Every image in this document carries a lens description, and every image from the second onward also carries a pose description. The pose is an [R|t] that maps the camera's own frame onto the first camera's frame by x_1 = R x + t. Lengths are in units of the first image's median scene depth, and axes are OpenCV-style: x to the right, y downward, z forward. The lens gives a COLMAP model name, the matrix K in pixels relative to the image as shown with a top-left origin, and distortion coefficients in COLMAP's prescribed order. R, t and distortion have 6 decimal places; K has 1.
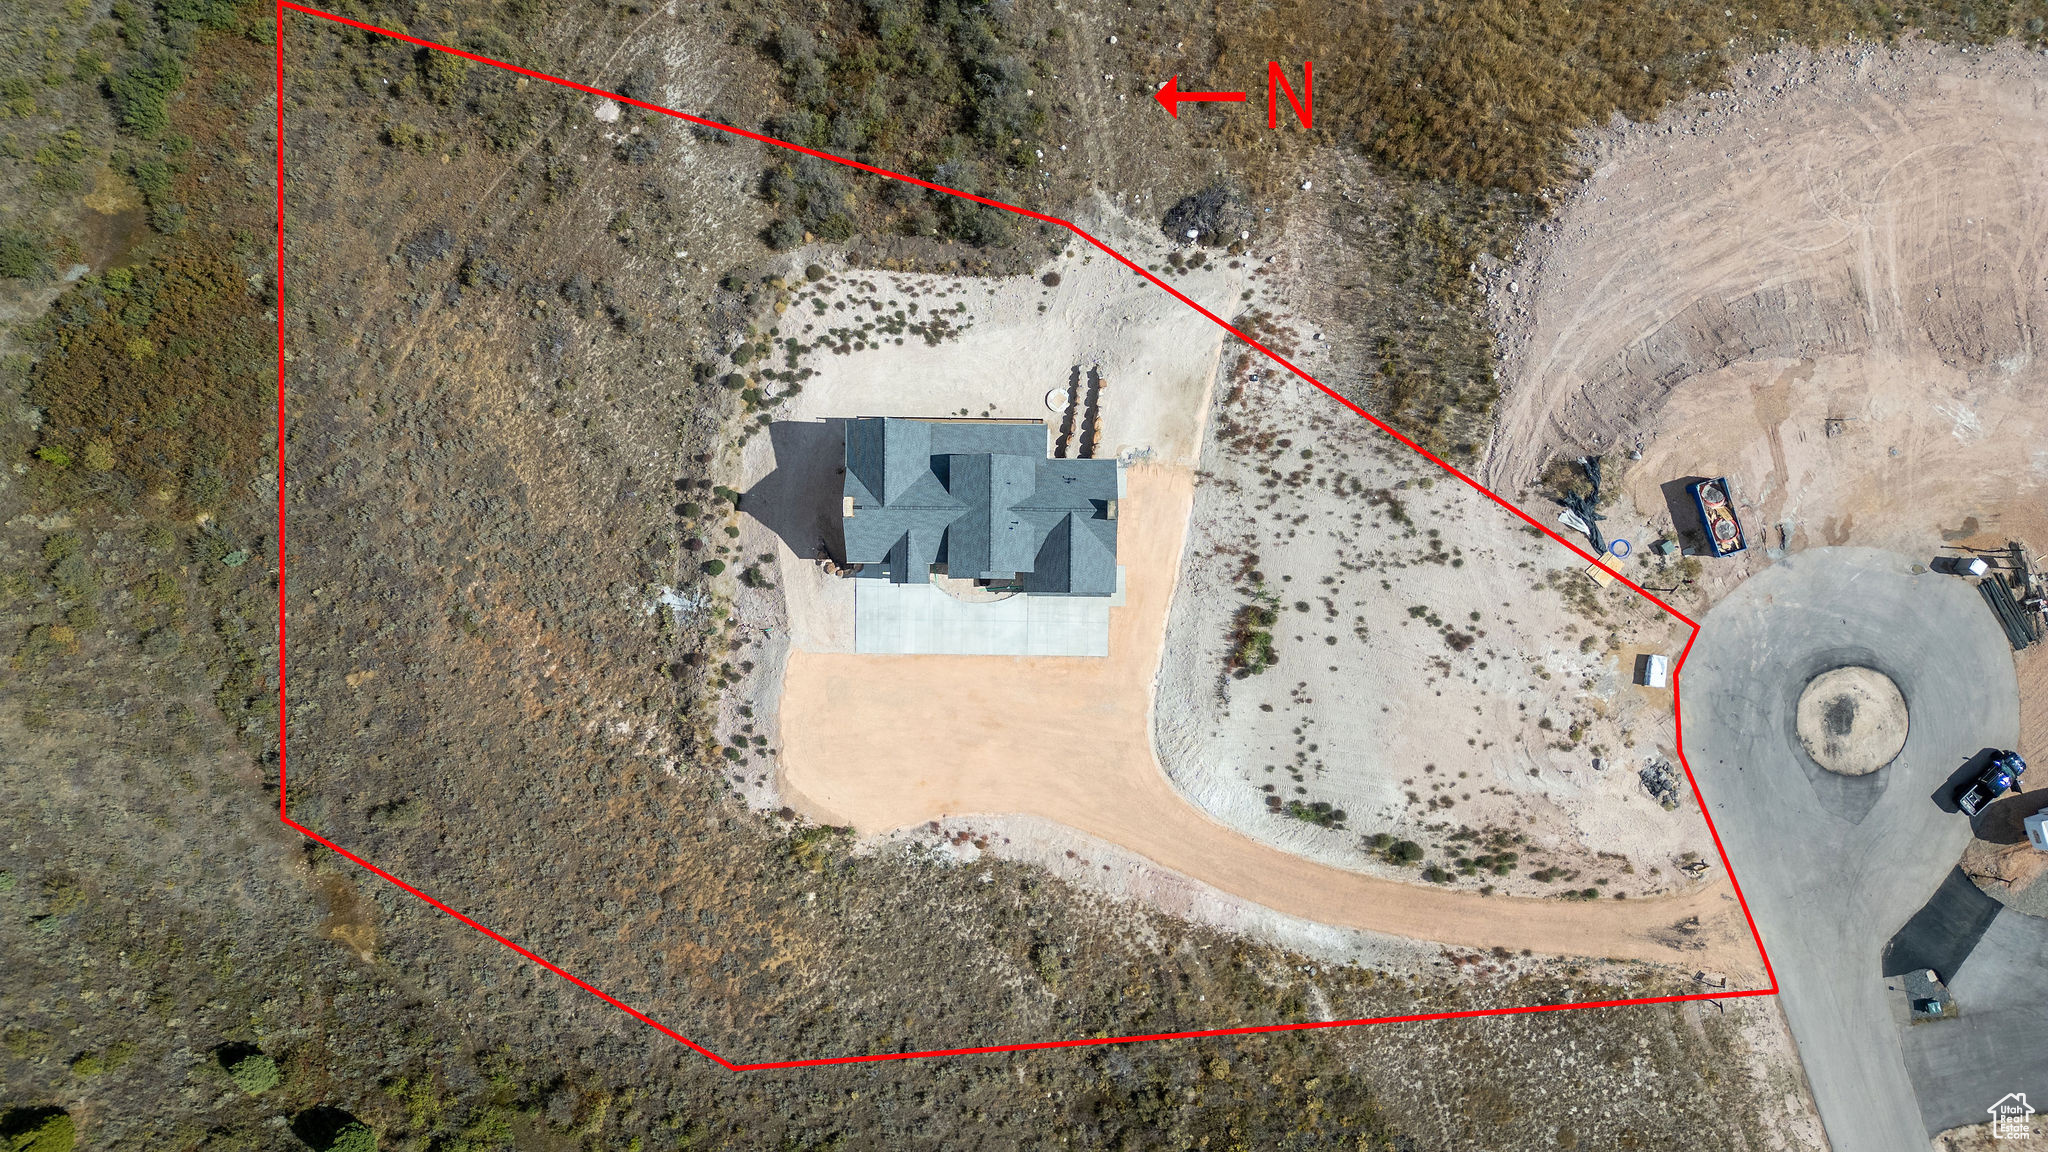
lens RADIAL K [[1496.0, 0, 1024.0], [0, 1496.0, 576.0], [0, 0, 1]] dist [0.048050, -0.002097]
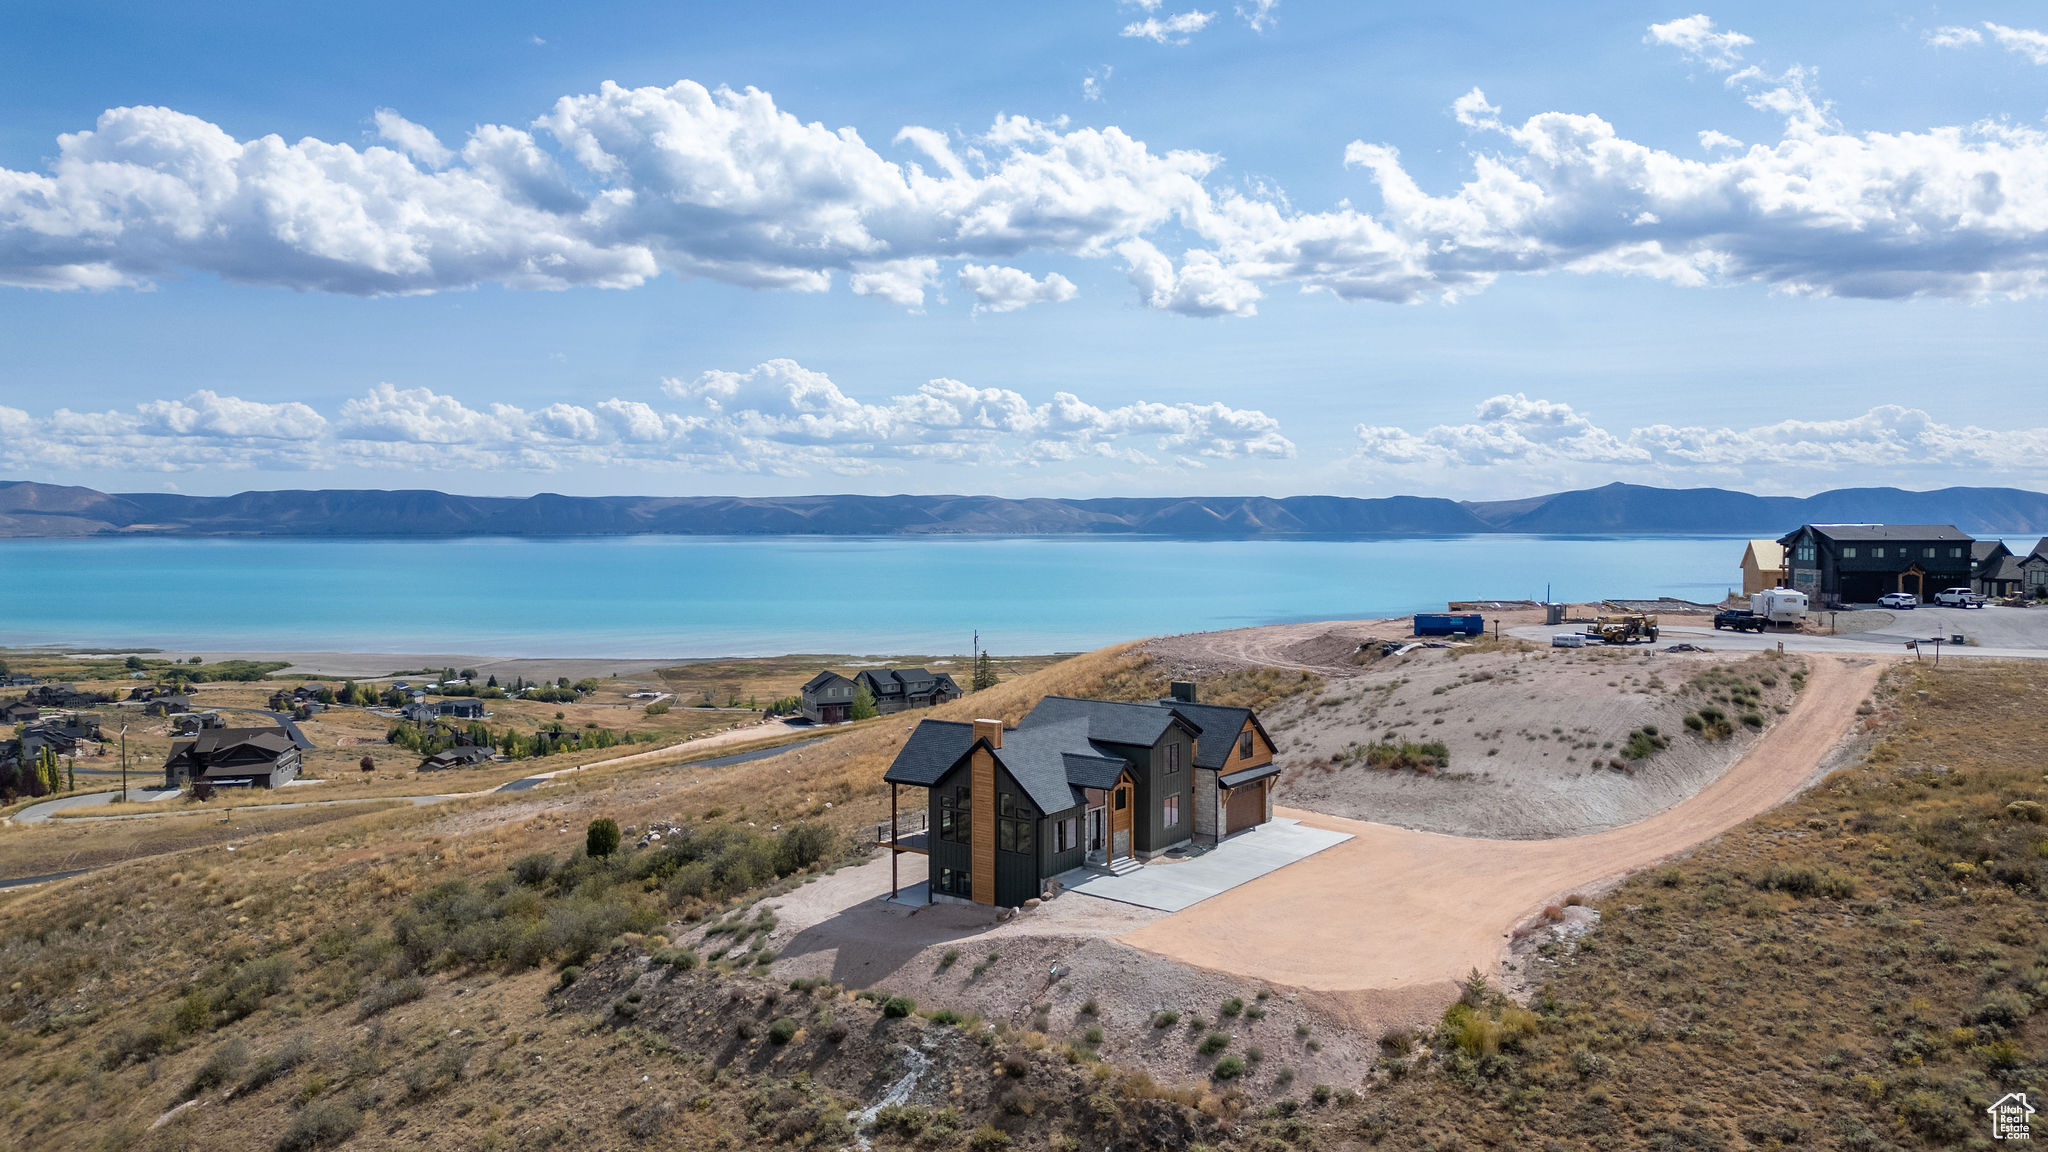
lens RADIAL K [[1496.0, 0, 1024.0], [0, 1496.0, 576.0], [0, 0, 1]] dist [0.048050, -0.002097]
pose [[0.593038, 0.017602, 0.804982, -0.611560], [0.805156, -0.006137, -0.593032, 0.346612], [-0.005498, 0.999826, -0.017811, 0.863315]]
